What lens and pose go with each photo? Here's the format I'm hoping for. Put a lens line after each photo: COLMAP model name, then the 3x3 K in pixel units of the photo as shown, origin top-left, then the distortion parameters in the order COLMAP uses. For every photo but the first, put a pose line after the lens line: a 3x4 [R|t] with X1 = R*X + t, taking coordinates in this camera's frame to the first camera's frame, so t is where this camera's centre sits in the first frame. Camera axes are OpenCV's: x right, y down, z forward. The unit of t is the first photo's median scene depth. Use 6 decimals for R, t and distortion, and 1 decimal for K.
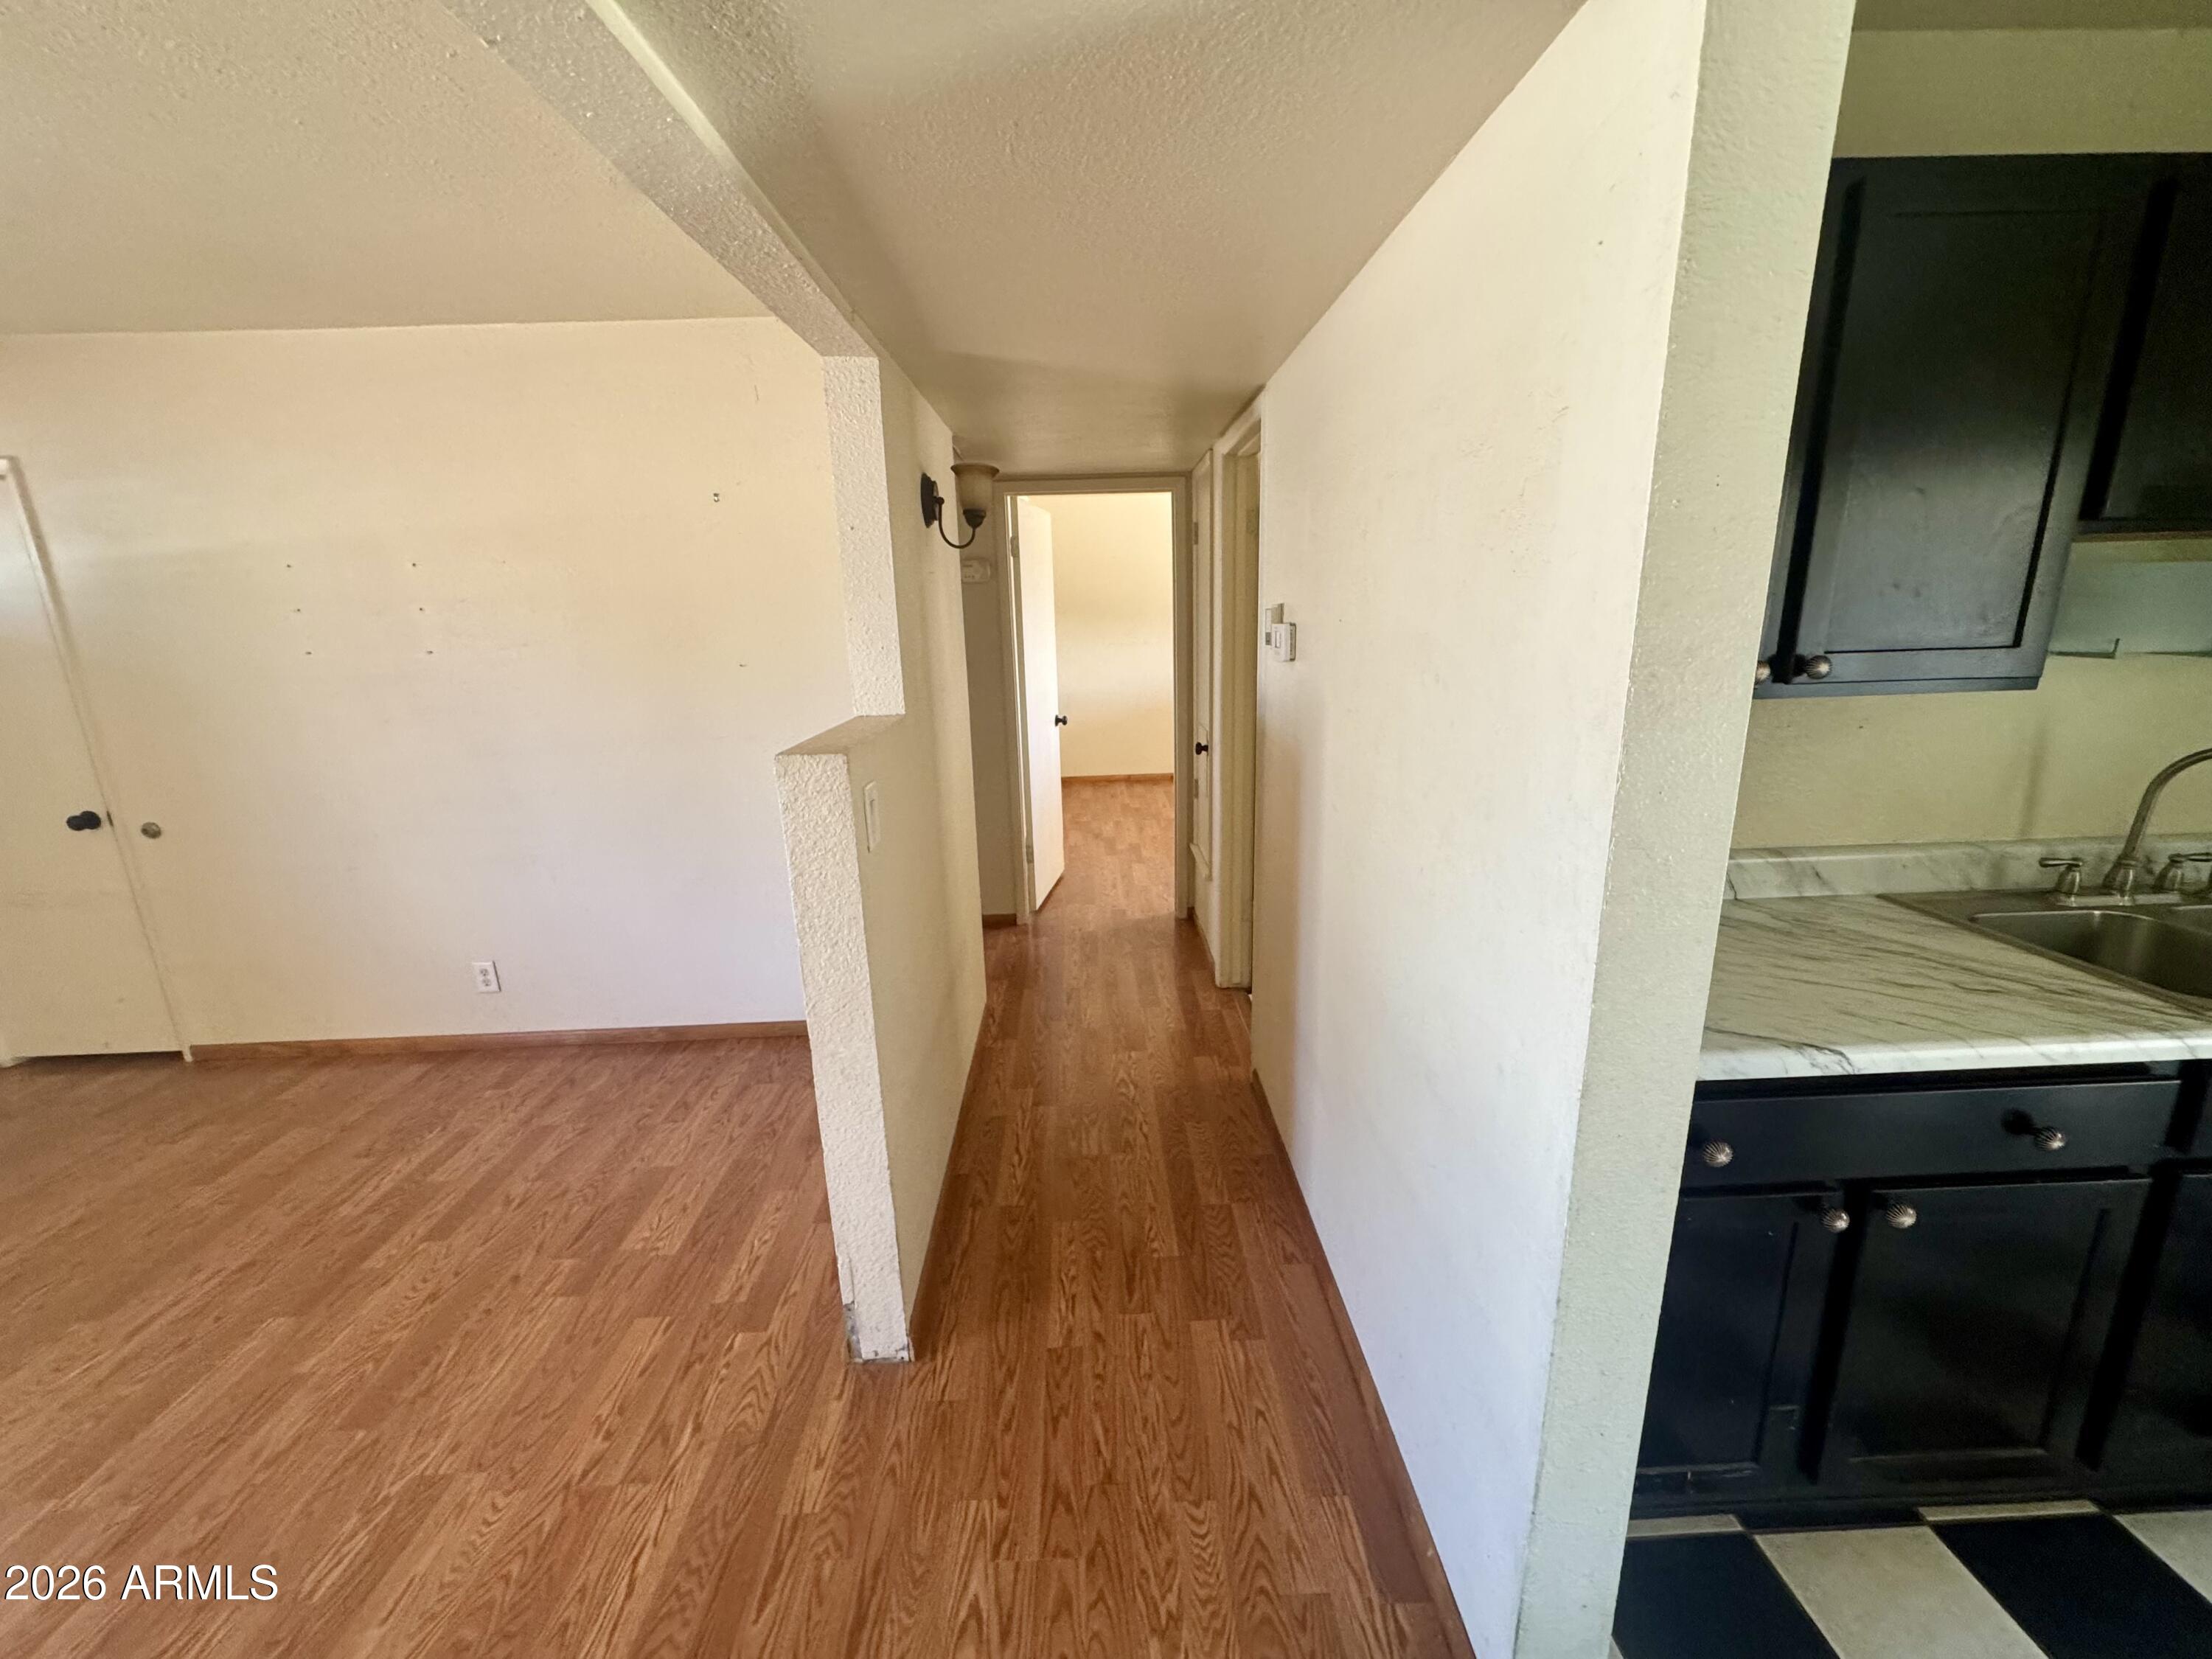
lens RADIAL K [[888.5, 0, 1104.3], [0, 888.5, 821.6], [0, 0, 1]] dist [-0.002395, -0.000214]
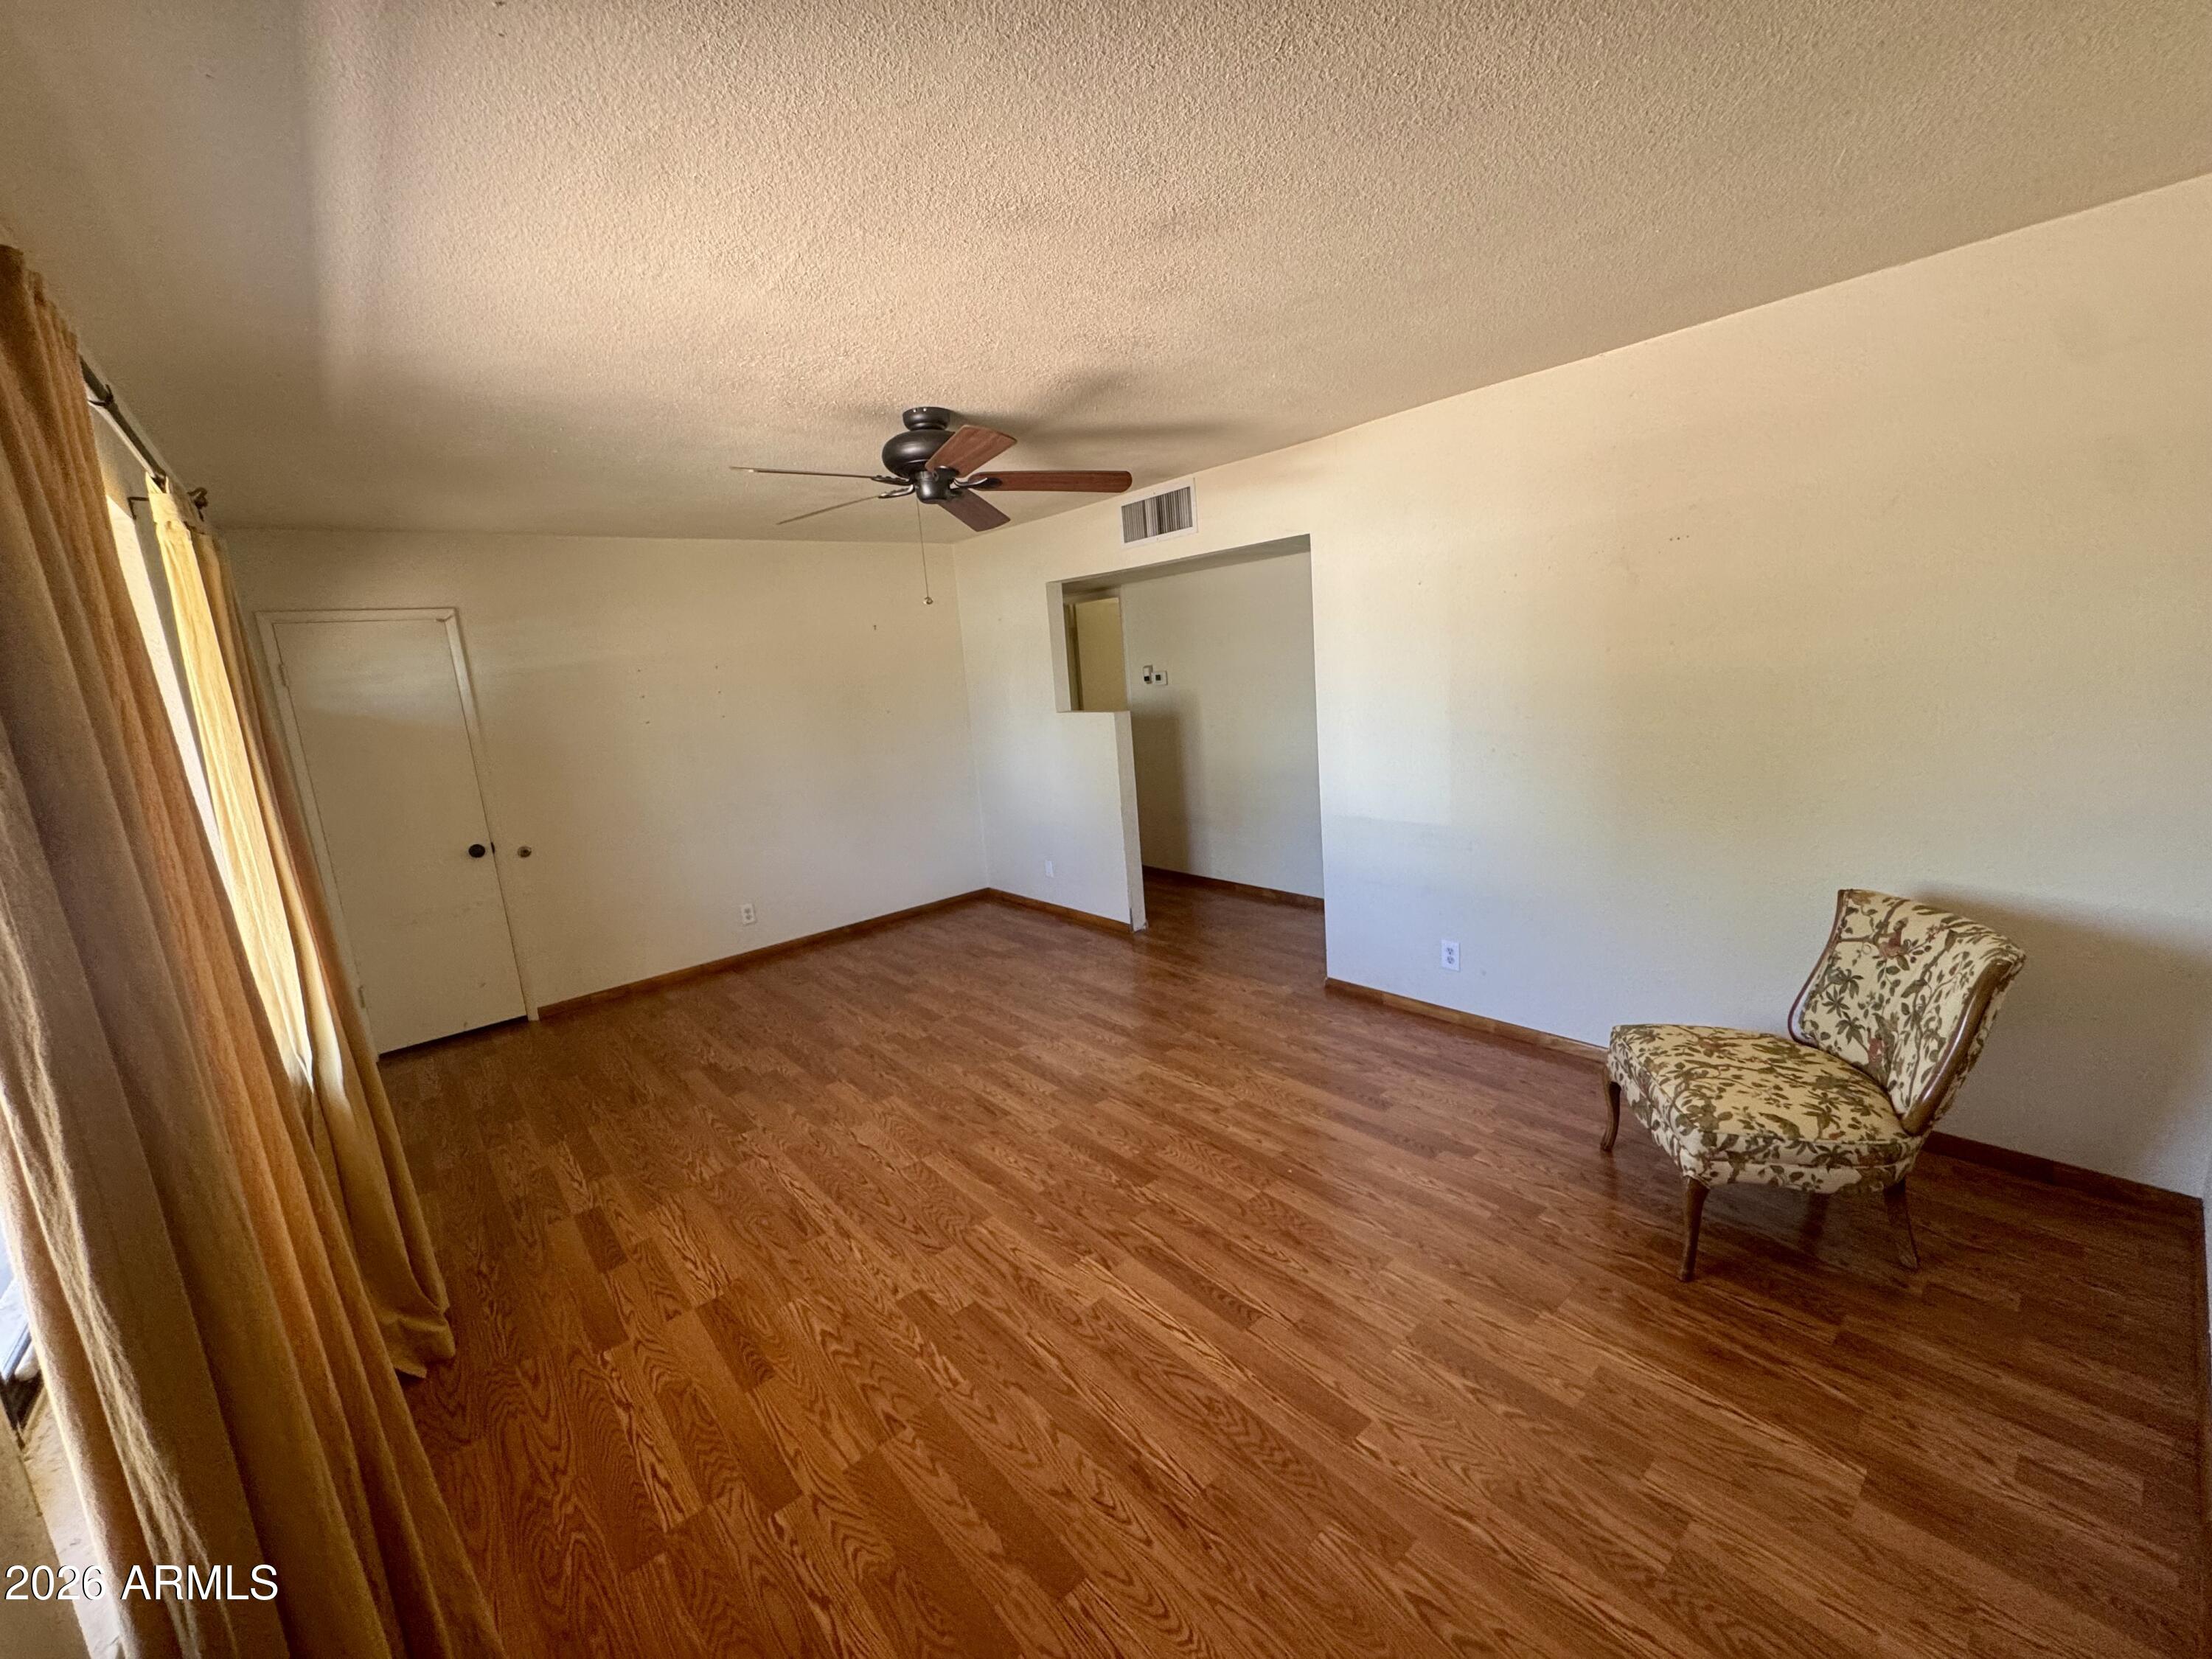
lens RADIAL K [[887.8, 0, 1098.6], [0, 887.8, 834.0], [0, 0, 1]] dist [-0.002533, -0.000195]
pose [[0.779978, -0.152967, 0.606824, -1.313972], [0.203350, 0.978997, -0.014590, 0.210328], [-0.591847, 0.134777, 0.794703, -0.784828]]
